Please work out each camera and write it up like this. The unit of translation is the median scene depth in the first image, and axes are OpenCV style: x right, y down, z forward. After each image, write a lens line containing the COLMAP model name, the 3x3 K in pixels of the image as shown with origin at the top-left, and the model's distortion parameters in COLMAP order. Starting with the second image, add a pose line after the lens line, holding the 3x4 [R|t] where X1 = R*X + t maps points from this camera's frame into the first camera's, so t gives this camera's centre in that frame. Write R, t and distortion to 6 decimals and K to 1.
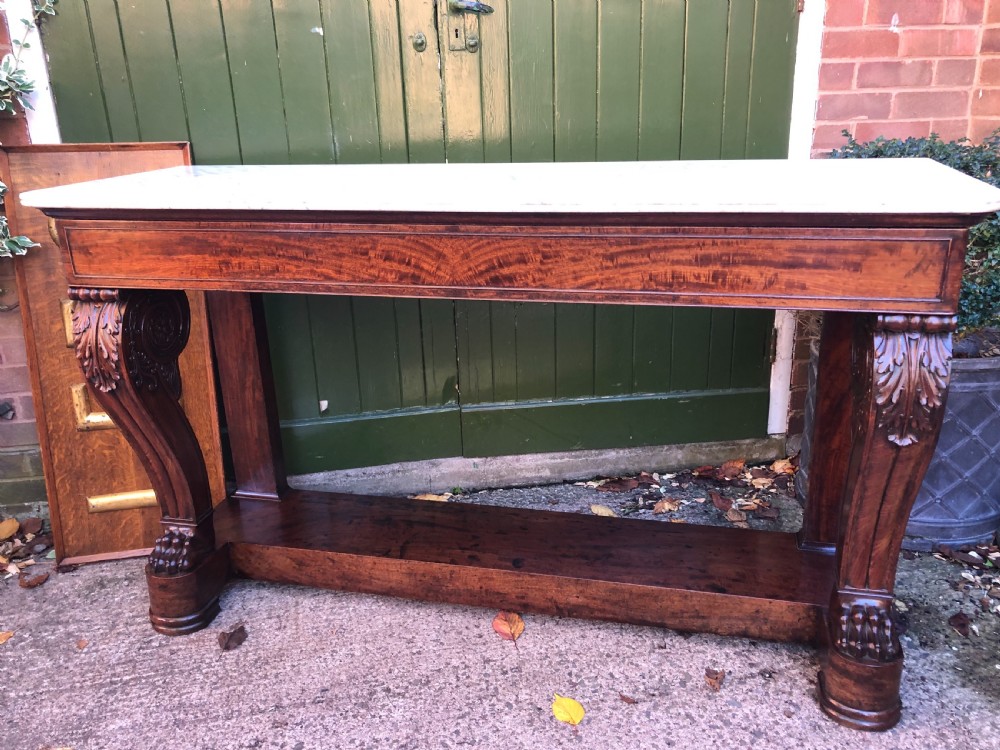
lens RADIAL K [[814.6, 0, 513.4], [0, 814.6, 360.9], [0, 0, 1]] dist [0.015571, 0.006519]
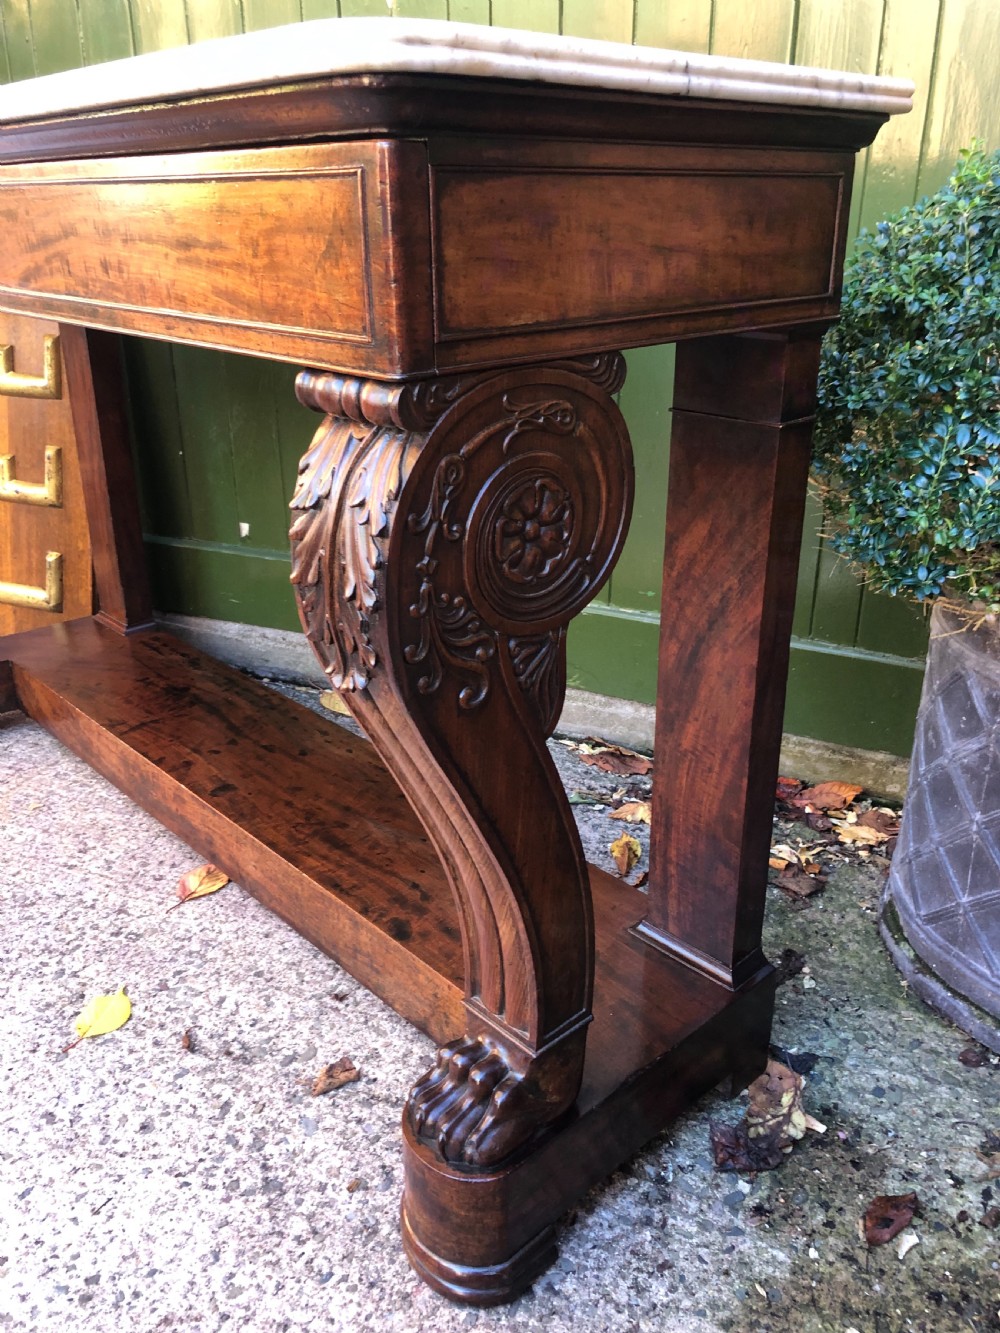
lens RADIAL K [[1091.2, 0, 514.3], [0, 1091.2, 654.0], [0, 0, 1]] dist [0.004043, 0.017864]
pose [[0.834887, 0.235652, -0.497426, 0.630238], [-0.203298, 0.971836, 0.119182, -0.002056], [0.511502, 0.001622, 0.859281, 0.414009]]
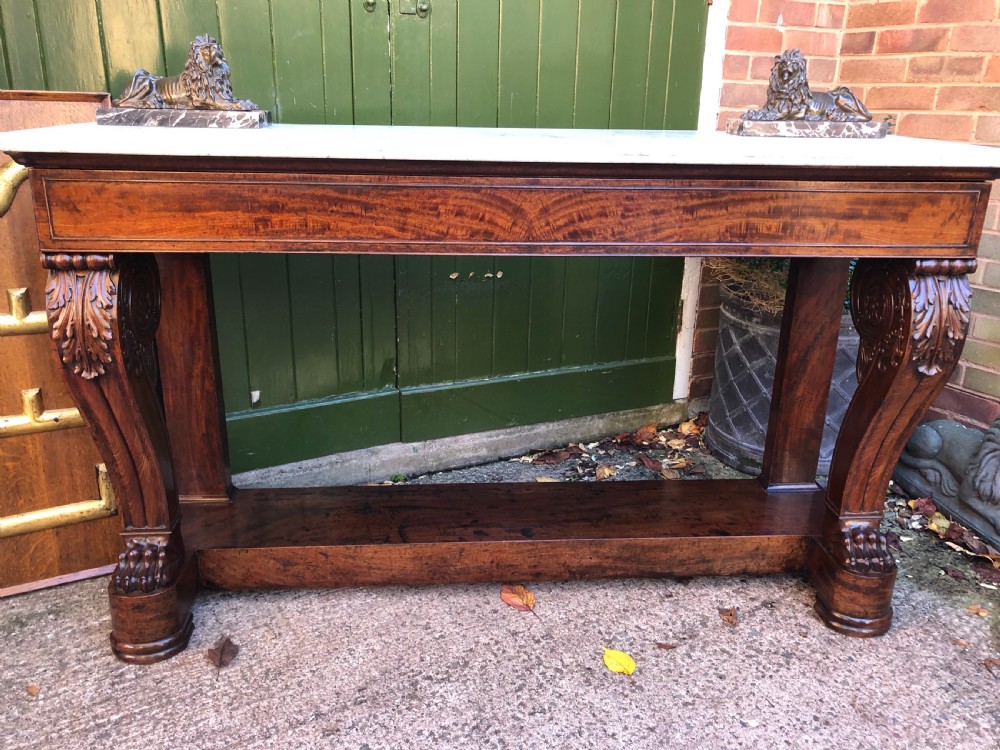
lens RADIAL K [[812.6, 0, 507.0], [0, 812.6, 364.6], [0, 0, 1]] dist [0.019067, 0.000439]
pose [[0.950950, -0.050723, 0.305157, -0.328896], [0.051312, 0.998664, 0.006095, 0.038693], [-0.305058, 0.009863, 0.952283, 0.068487]]
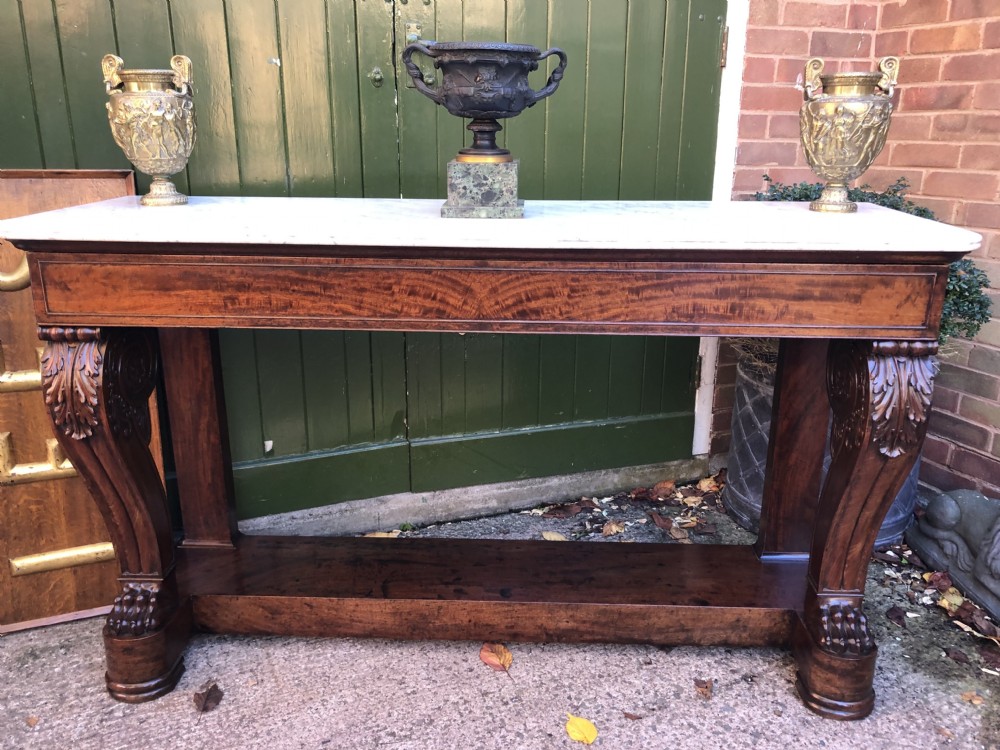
lens RADIAL K [[813.9, 0, 512.6], [0, 813.9, 365.2], [0, 0, 1]] dist [0.016356, 0.008520]
pose [[0.979230, -0.022327, 0.201517, -0.194810], [0.029216, 0.999084, -0.031277, -0.002086], [-0.200634, 0.036514, 0.978985, 0.000792]]
